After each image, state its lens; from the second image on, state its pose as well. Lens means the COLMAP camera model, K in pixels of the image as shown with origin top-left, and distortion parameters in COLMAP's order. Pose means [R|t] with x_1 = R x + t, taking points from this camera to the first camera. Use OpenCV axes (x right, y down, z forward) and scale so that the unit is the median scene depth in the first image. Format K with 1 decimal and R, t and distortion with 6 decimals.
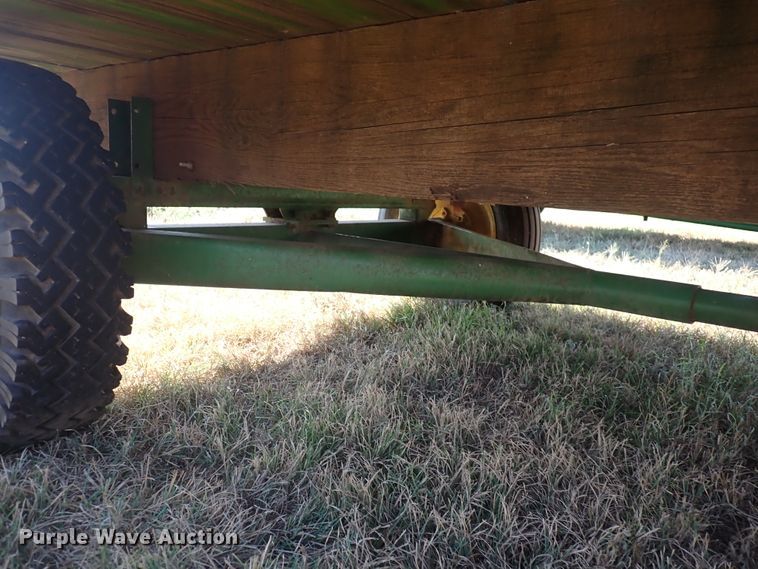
lens RADIAL K [[654.2, 0, 379.0], [0, 654.2, 284.5], [0, 0, 1]] dist [0.009668, 0.002987]
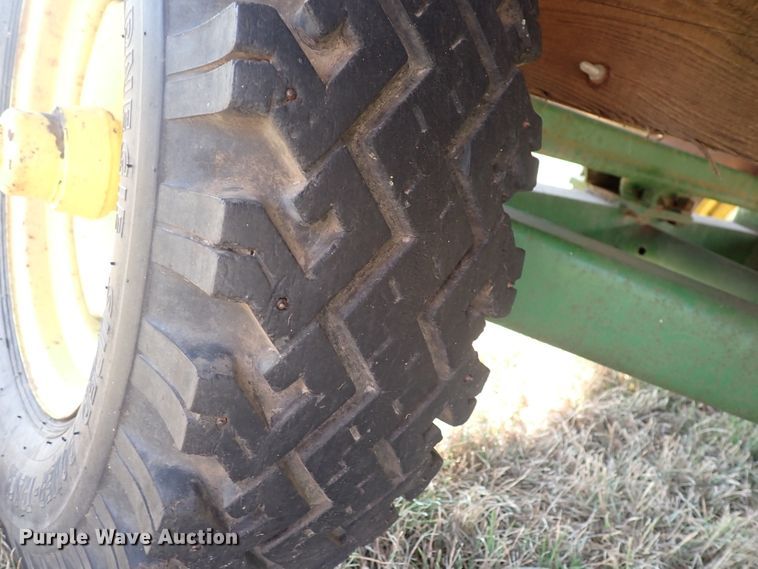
lens RADIAL K [[654.2, 0, 379.0], [0, 654.2, 284.5], [0, 0, 1]] dist [0.009668, 0.002987]
pose [[0.947253, 0.300043, -0.112631, -0.443050], [-0.281198, 0.946712, 0.157050, -0.103209], [0.153751, -0.117094, 0.981147, 0.715188]]
